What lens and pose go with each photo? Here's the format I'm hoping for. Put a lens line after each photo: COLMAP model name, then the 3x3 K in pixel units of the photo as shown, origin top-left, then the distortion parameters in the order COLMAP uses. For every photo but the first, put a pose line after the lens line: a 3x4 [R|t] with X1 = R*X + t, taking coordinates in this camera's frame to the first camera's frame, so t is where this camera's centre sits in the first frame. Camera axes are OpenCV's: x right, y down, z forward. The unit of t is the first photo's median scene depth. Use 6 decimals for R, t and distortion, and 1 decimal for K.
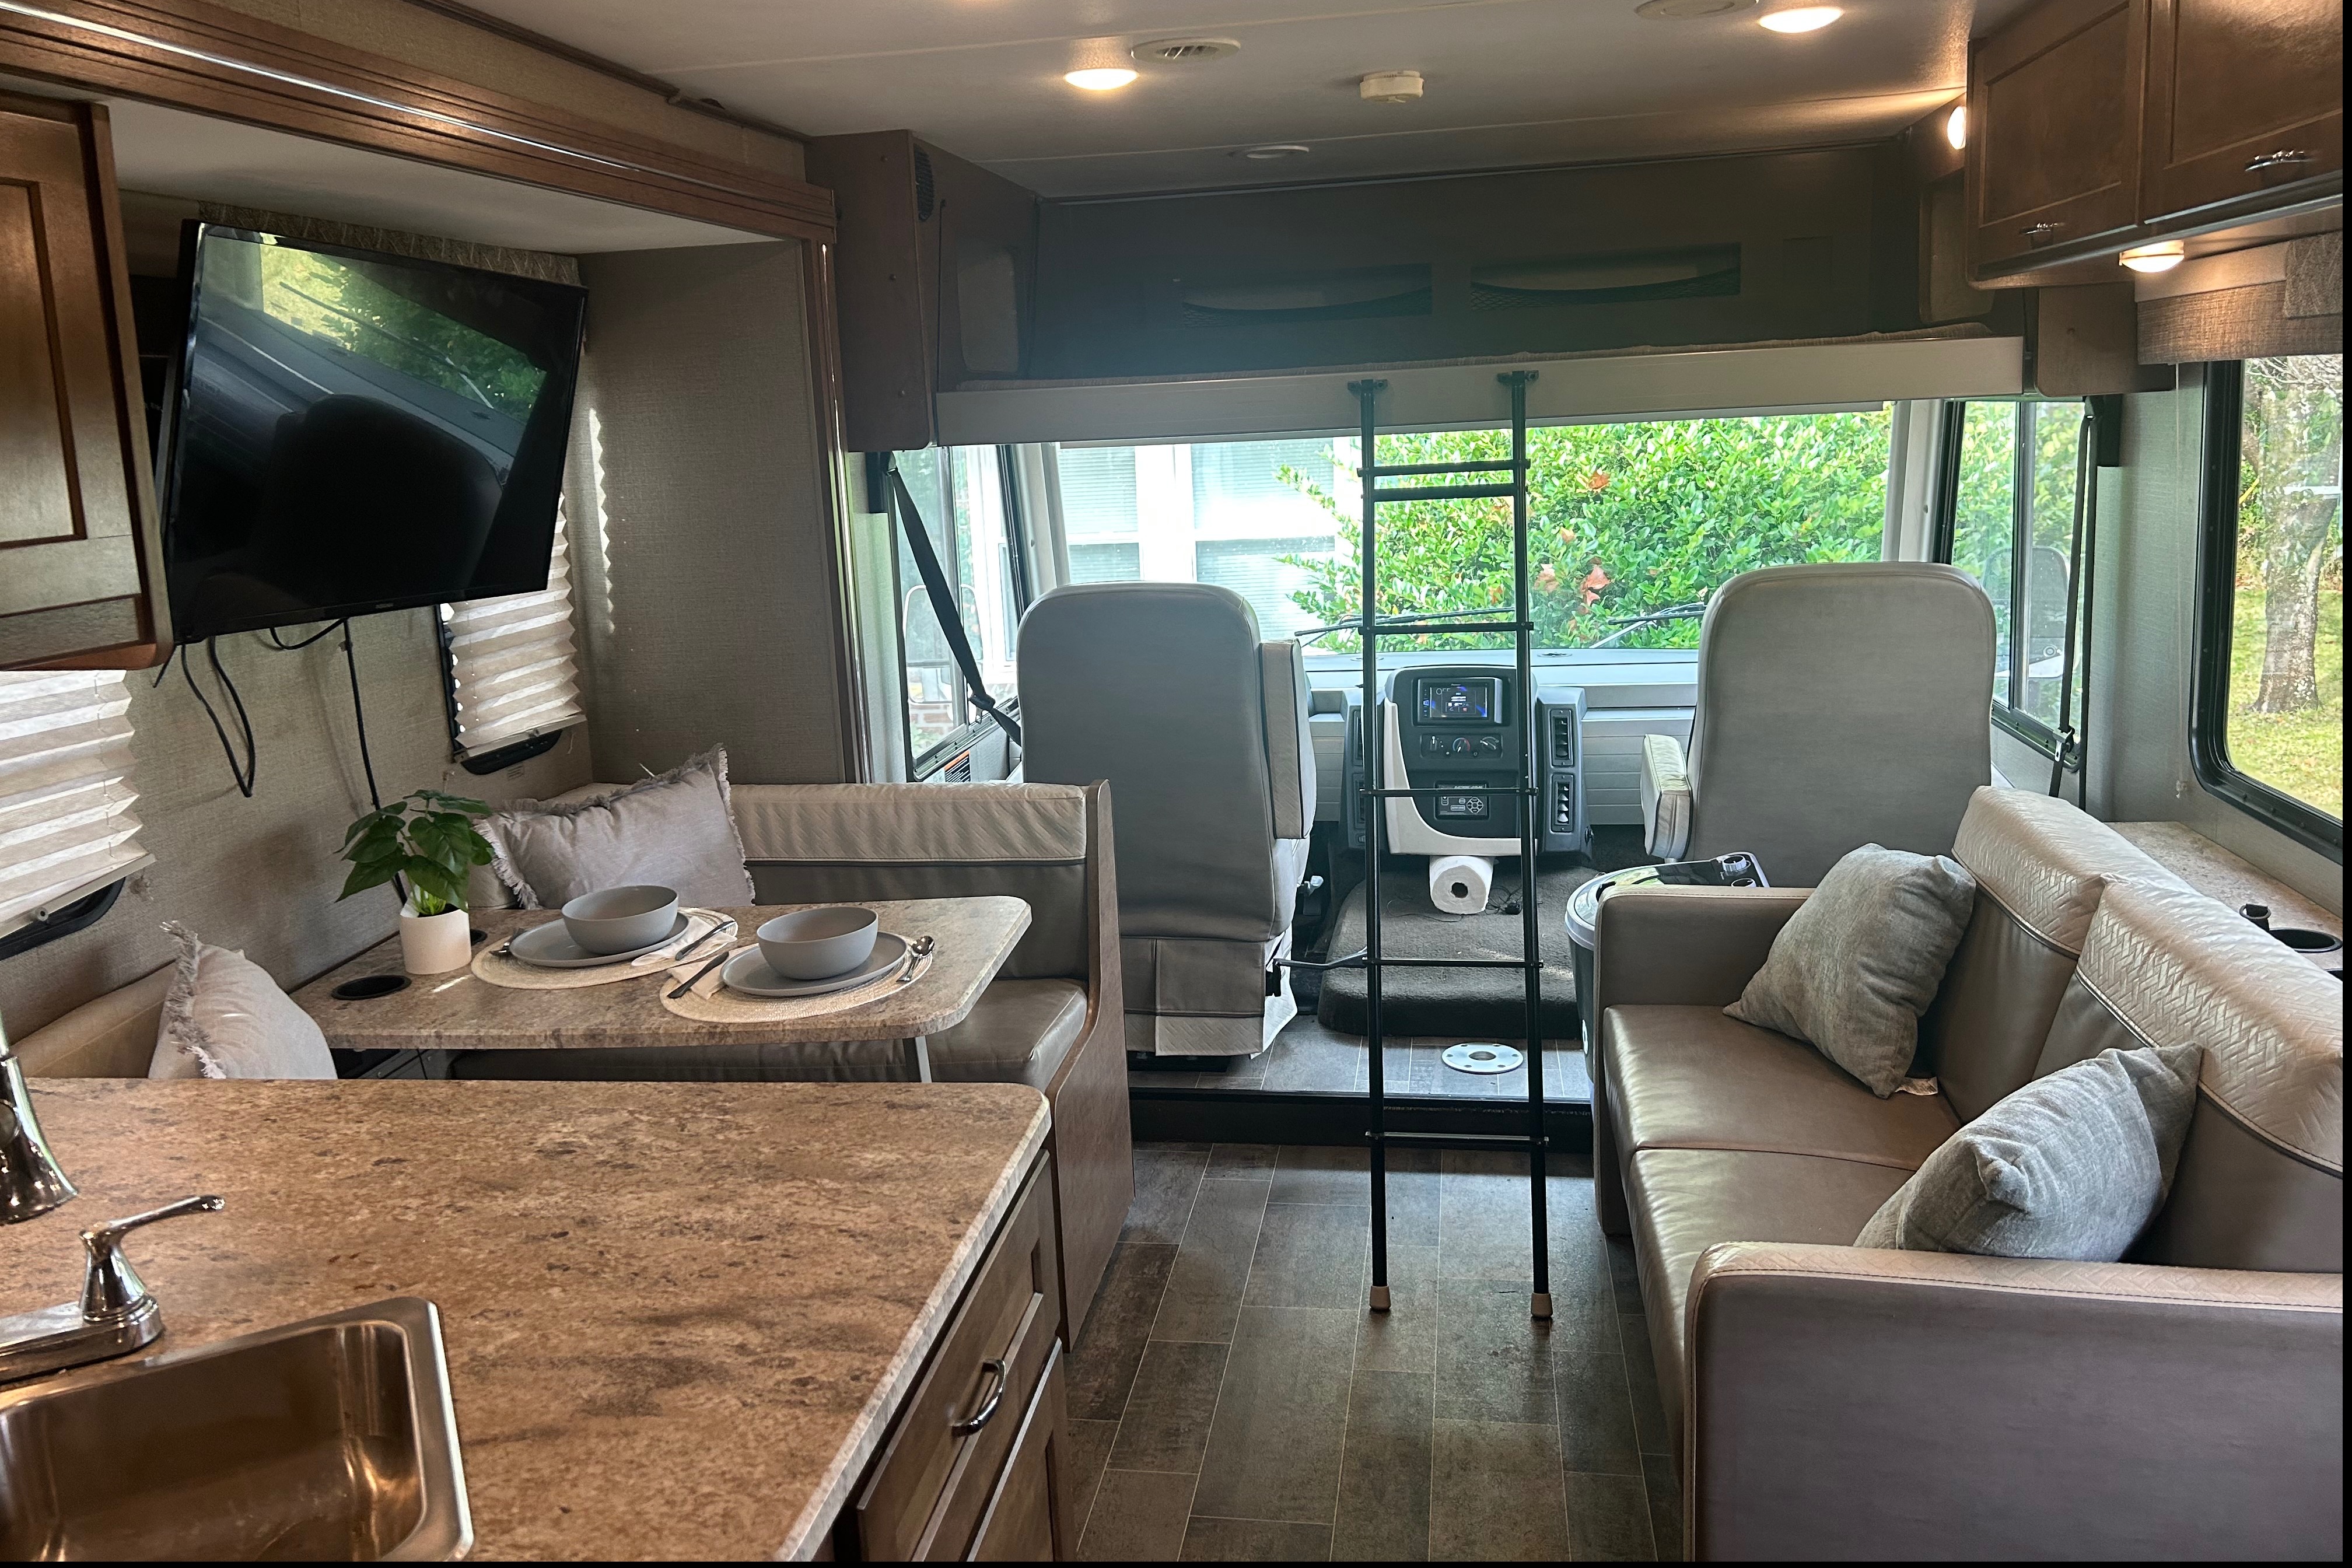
lens RADIAL K [[1700.5, 0, 1176.0], [0, 1700.5, 784.0], [0, 0, 1]] dist [-0.004349, -0.004394]
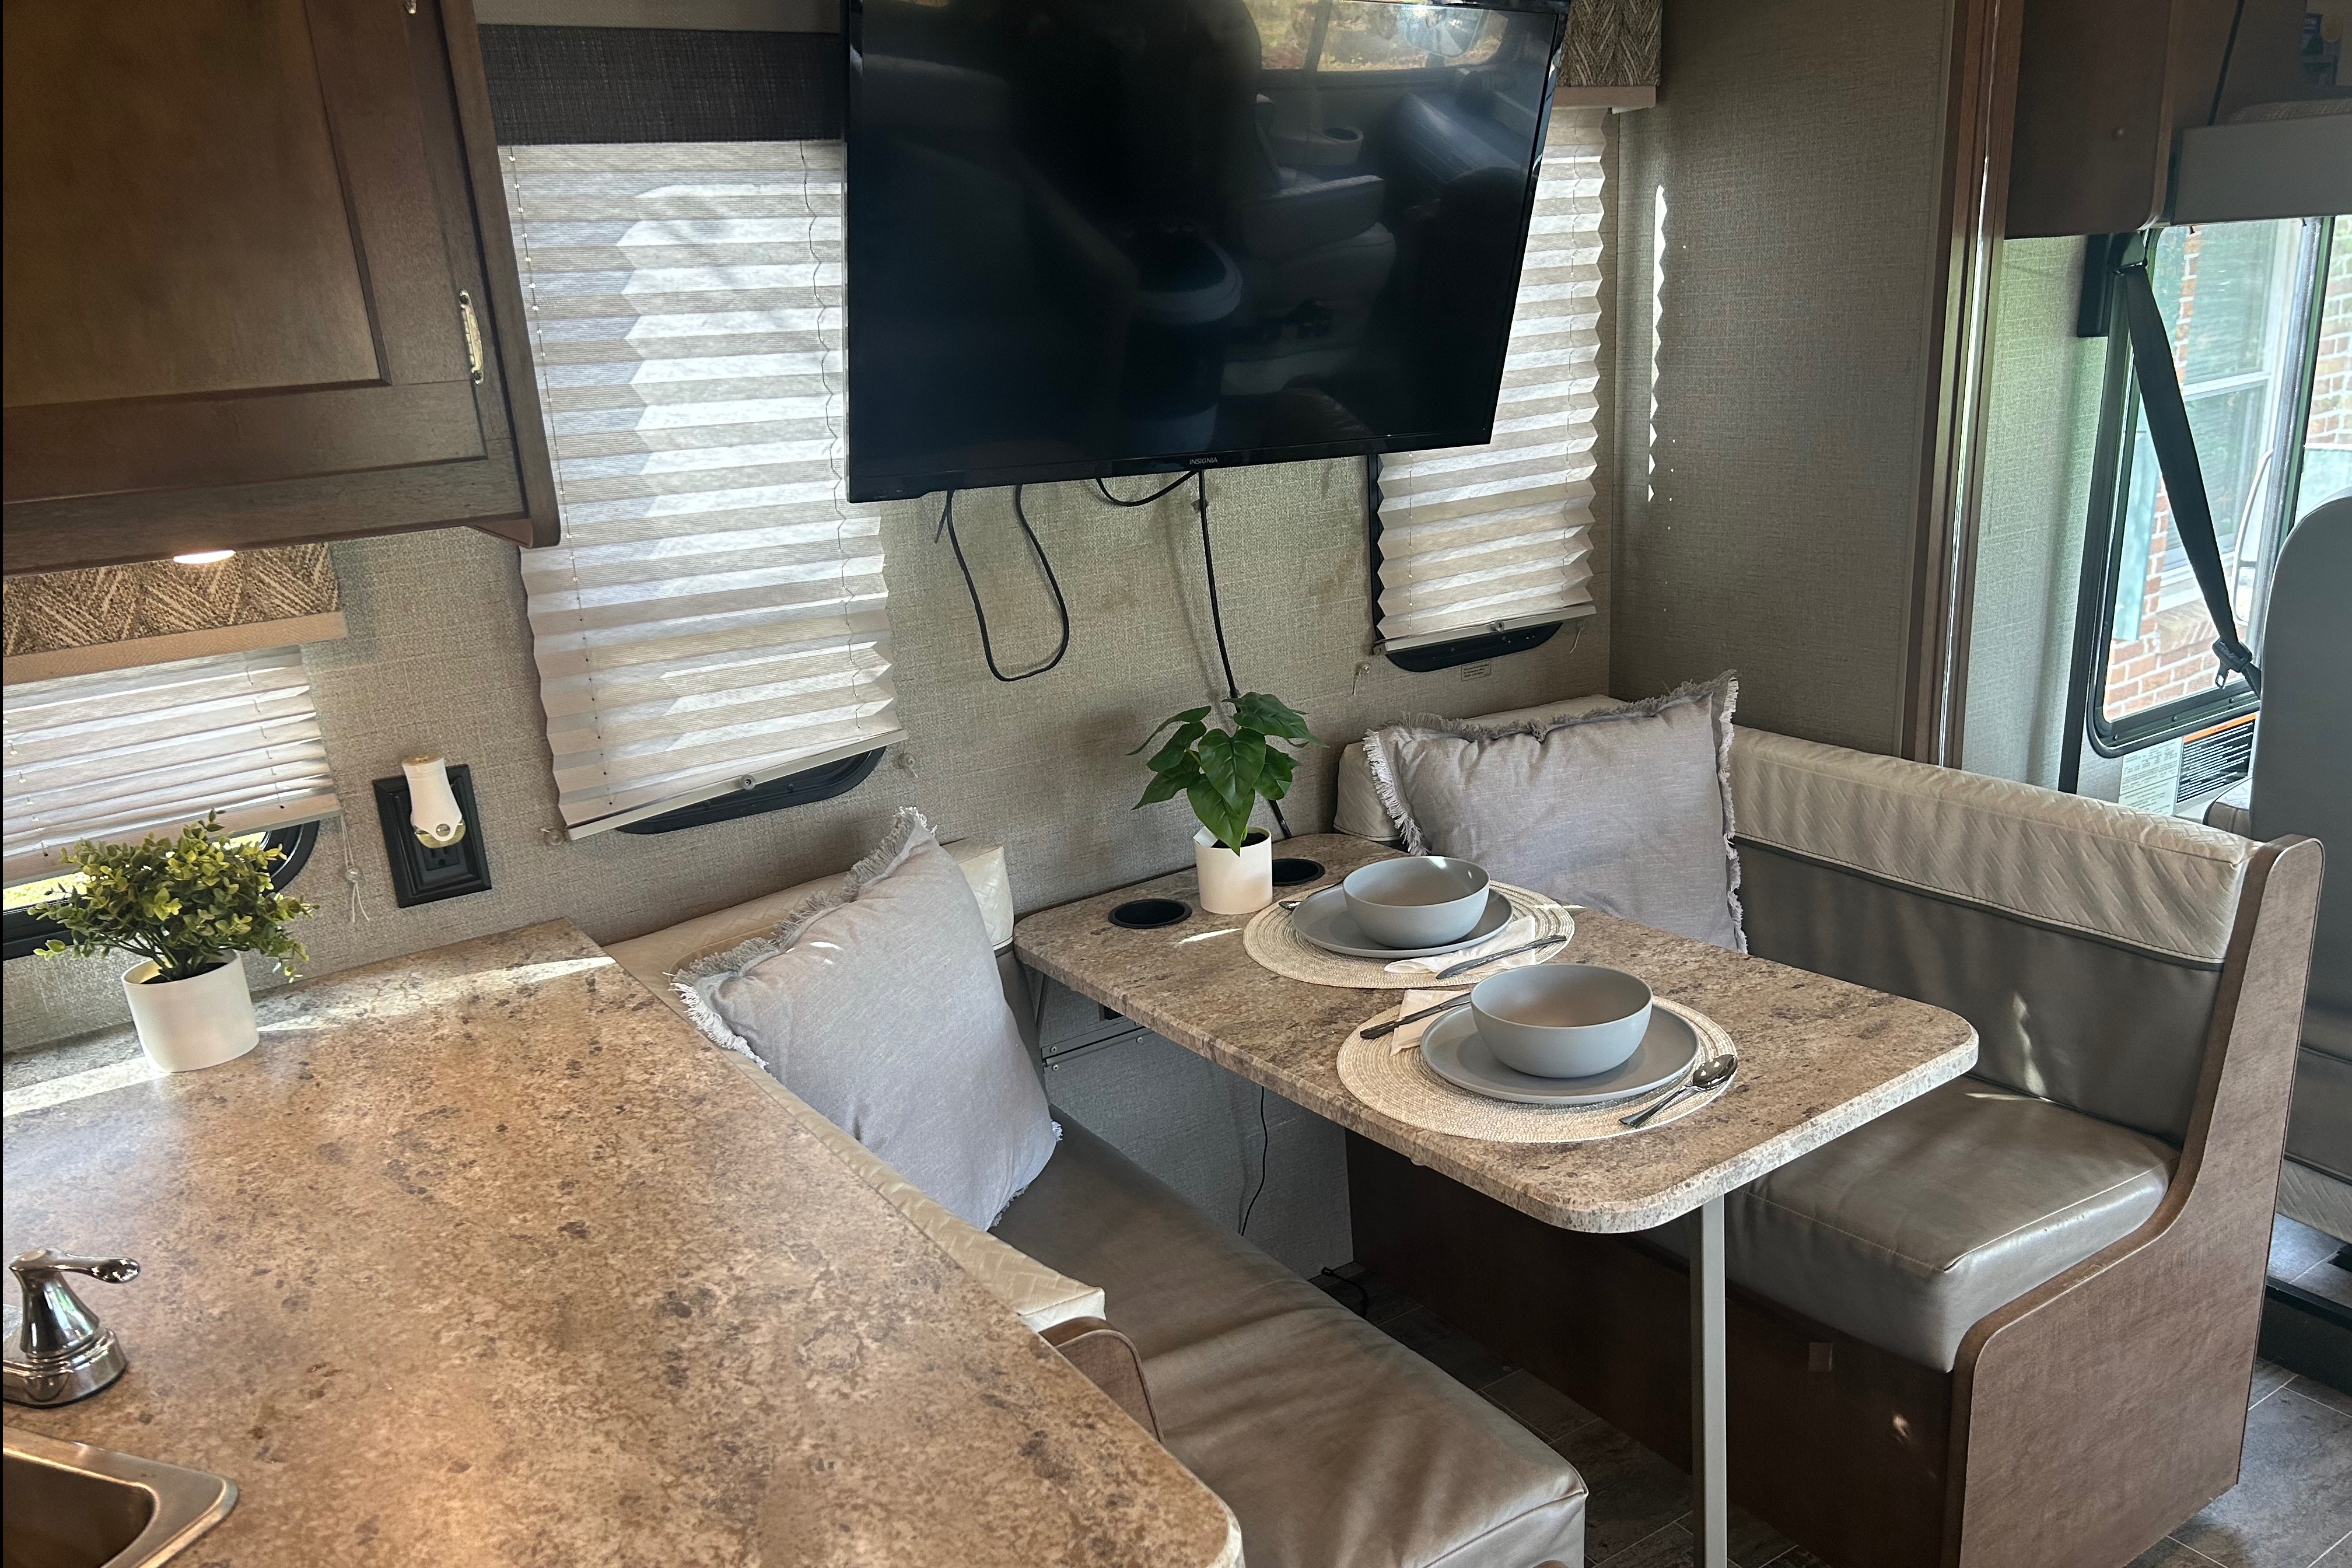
lens RADIAL K [[1707.0, 0, 1179.3], [0, 1707.0, 947.5], [0, 0, 1]] dist [0.096384, -0.129456]
pose [[0.672472, 0.264835, -0.691118, 0.125902], [-0.123916, 0.960895, 0.247640, -0.070450], [0.729675, -0.080890, 0.678992, 0.354468]]
